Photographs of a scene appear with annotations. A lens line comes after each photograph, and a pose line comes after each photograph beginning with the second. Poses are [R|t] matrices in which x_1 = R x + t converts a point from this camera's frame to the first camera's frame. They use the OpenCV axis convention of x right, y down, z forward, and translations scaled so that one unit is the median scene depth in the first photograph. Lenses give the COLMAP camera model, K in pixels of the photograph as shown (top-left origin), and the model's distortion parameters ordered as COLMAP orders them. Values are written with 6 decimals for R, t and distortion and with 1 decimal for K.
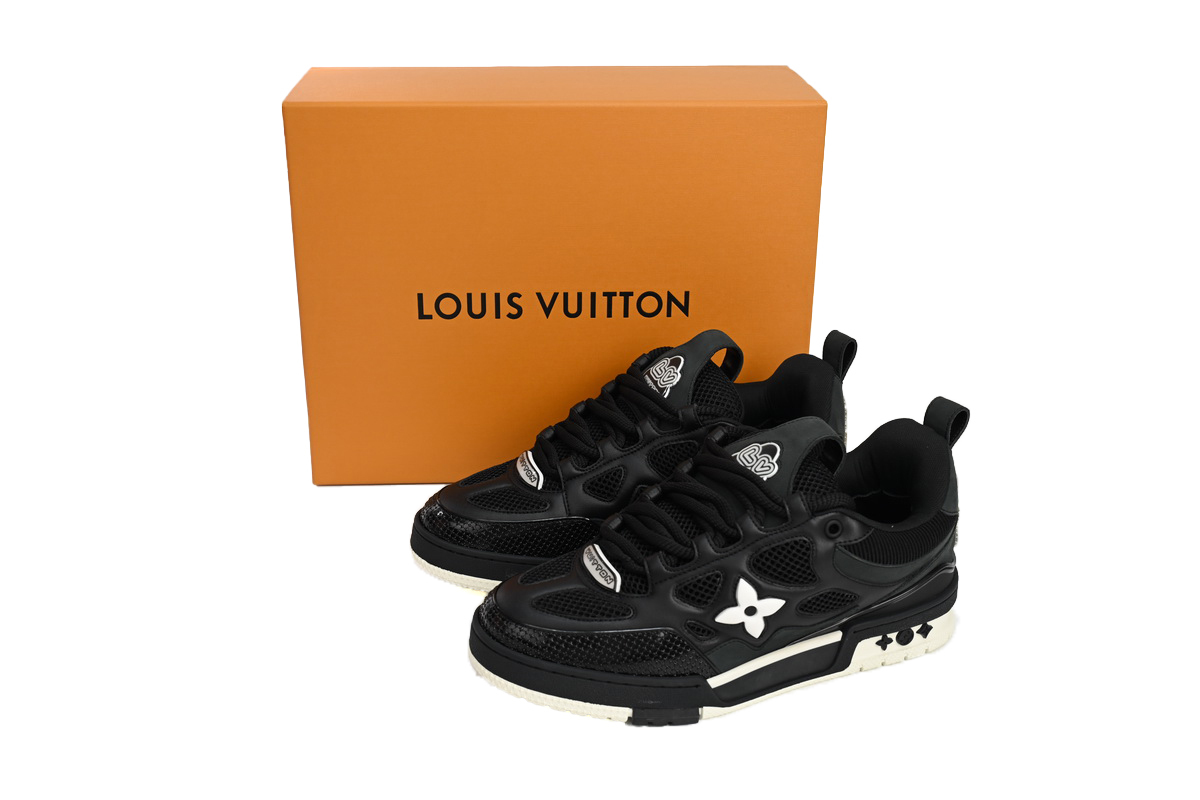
lens RADIAL K [[1305.3, 0, 600.0], [0, 1305.3, 400.0], [0, 0, 1]] dist [0.010238, 0.000656]
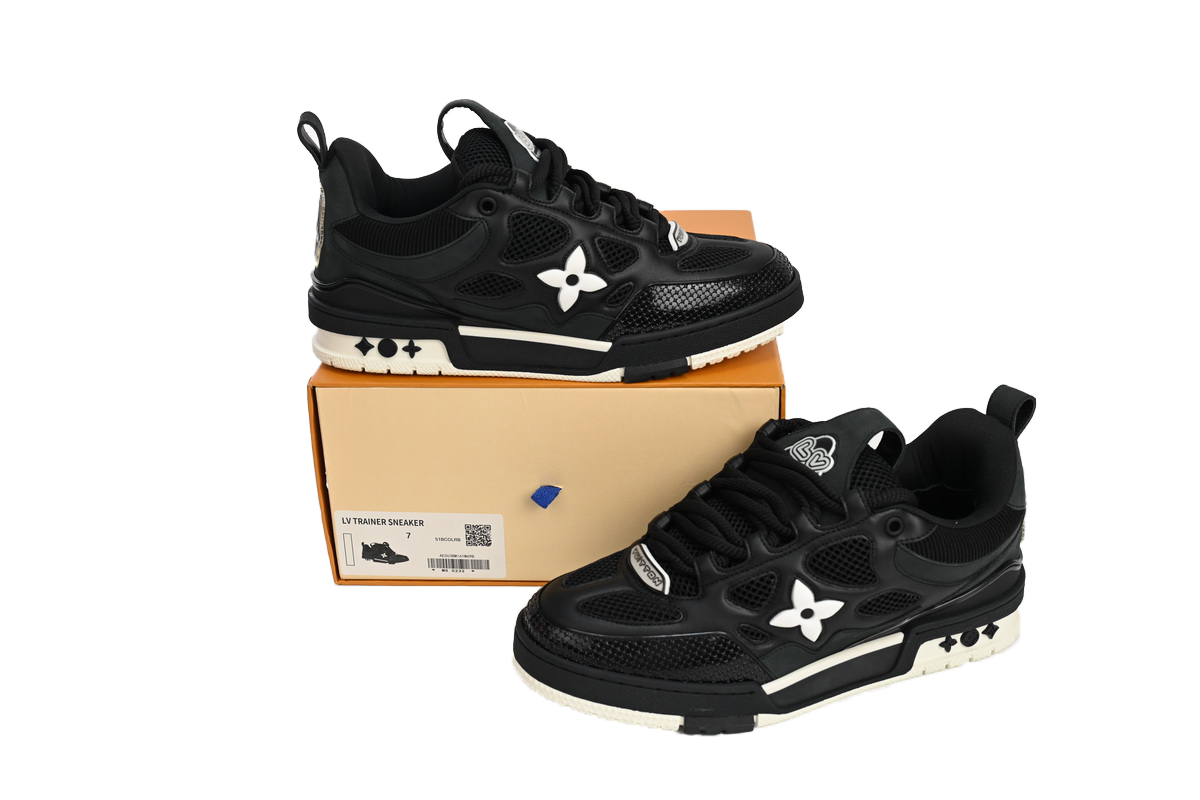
lens RADIAL K [[1237.0, 0, 600.0], [0, 1237.0, 400.0], [0, 0, 1]] dist [0.006778, 0.002546]
pose [[0.999109, -0.013650, -0.039935, 0.002946], [0.013886, 0.999888, 0.005627, -0.000697], [0.039854, -0.006177, 0.999186, 0.096101]]
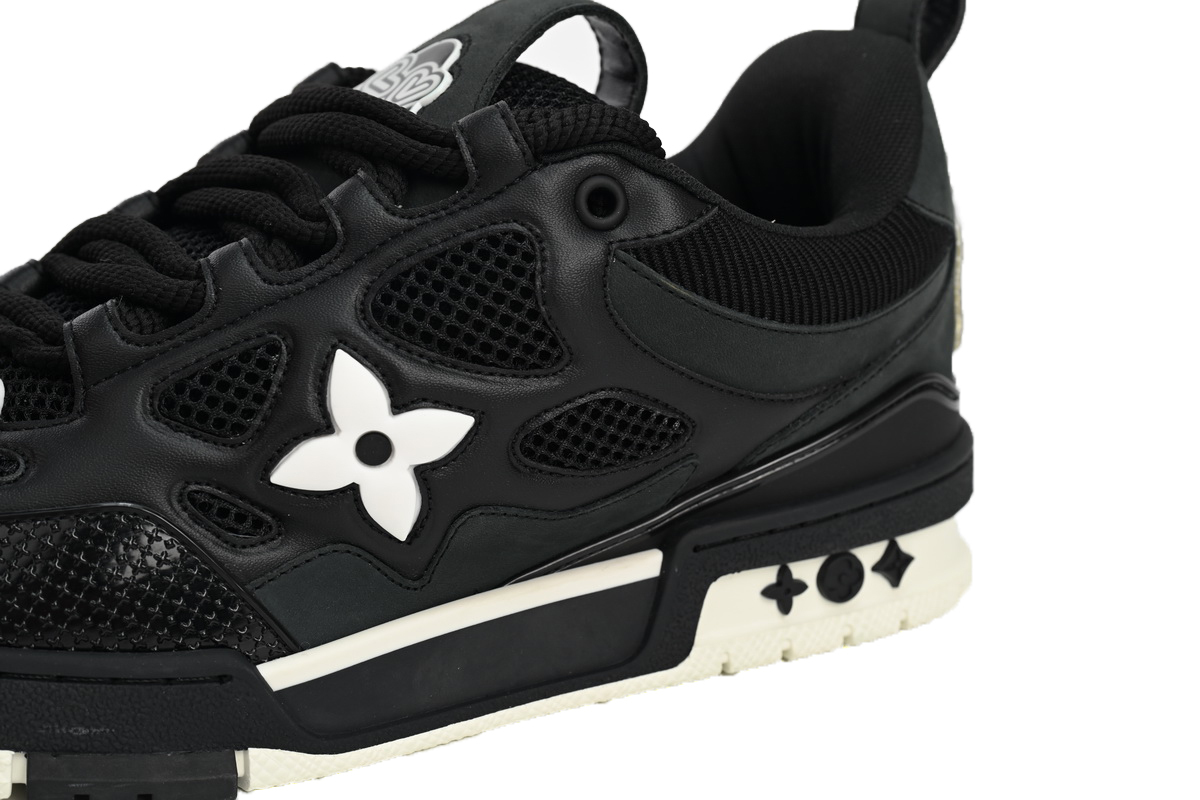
lens RADIAL K [[2014.2, 0, 600.0], [0, 2014.2, 400.0], [0, 0, 1]] dist [-0.003045, 0.184874]
pose [[0.996281, -0.038975, 0.076843, 0.133313], [0.050042, 0.987748, -0.147817, 0.228326], [-0.070140, 0.151113, 0.986025, 0.468420]]
